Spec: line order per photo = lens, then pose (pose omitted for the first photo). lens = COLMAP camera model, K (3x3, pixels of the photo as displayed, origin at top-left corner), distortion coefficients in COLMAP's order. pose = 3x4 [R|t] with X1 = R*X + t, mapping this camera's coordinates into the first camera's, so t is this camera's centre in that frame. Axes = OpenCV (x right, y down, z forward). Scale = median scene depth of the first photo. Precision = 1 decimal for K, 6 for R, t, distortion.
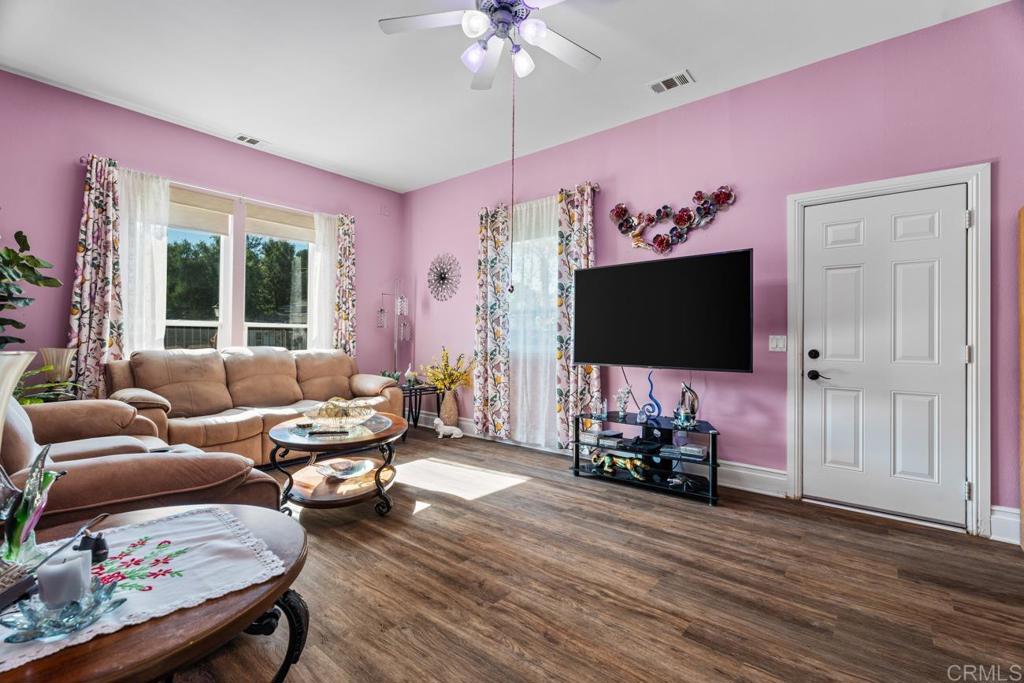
lens RADIAL K [[461.7, 0, 510.6], [0, 461.7, 341.6], [0, 0, 1]] dist [0.001684, 0.000260]
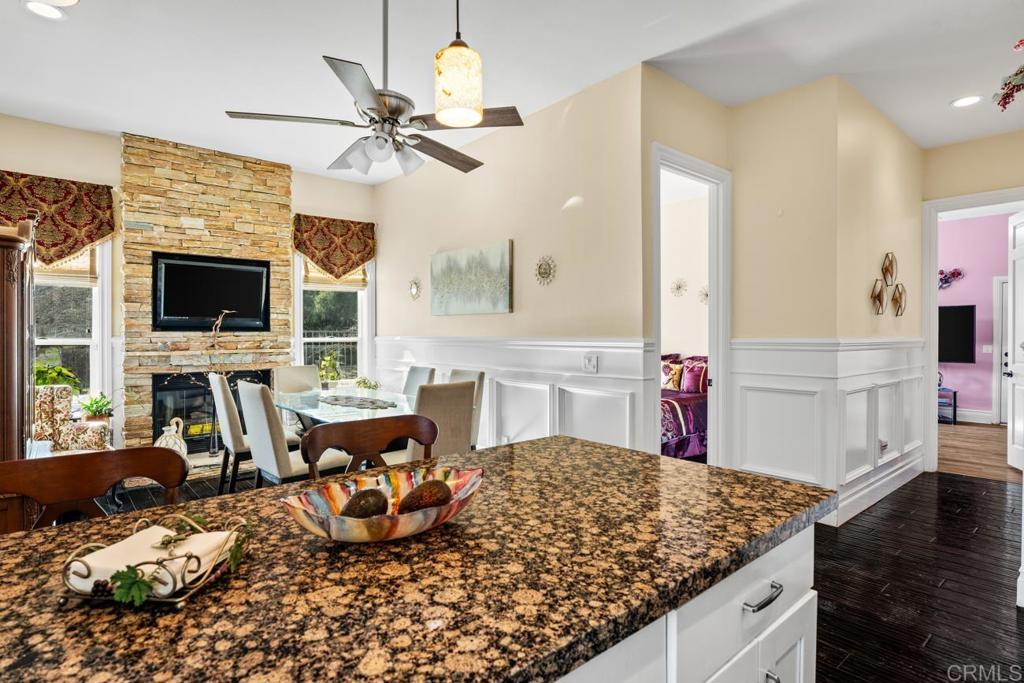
lens RADIAL K [[539.0, 0, 513.1], [0, 539.0, 340.0], [0, 0, 1]] dist [-0.006821, -0.001172]
pose [[0.986144, -0.002673, -0.165868, -1.095085], [0.004134, 0.999956, 0.008461, -0.065124], [0.165838, -0.009029, 0.986112, -1.676730]]
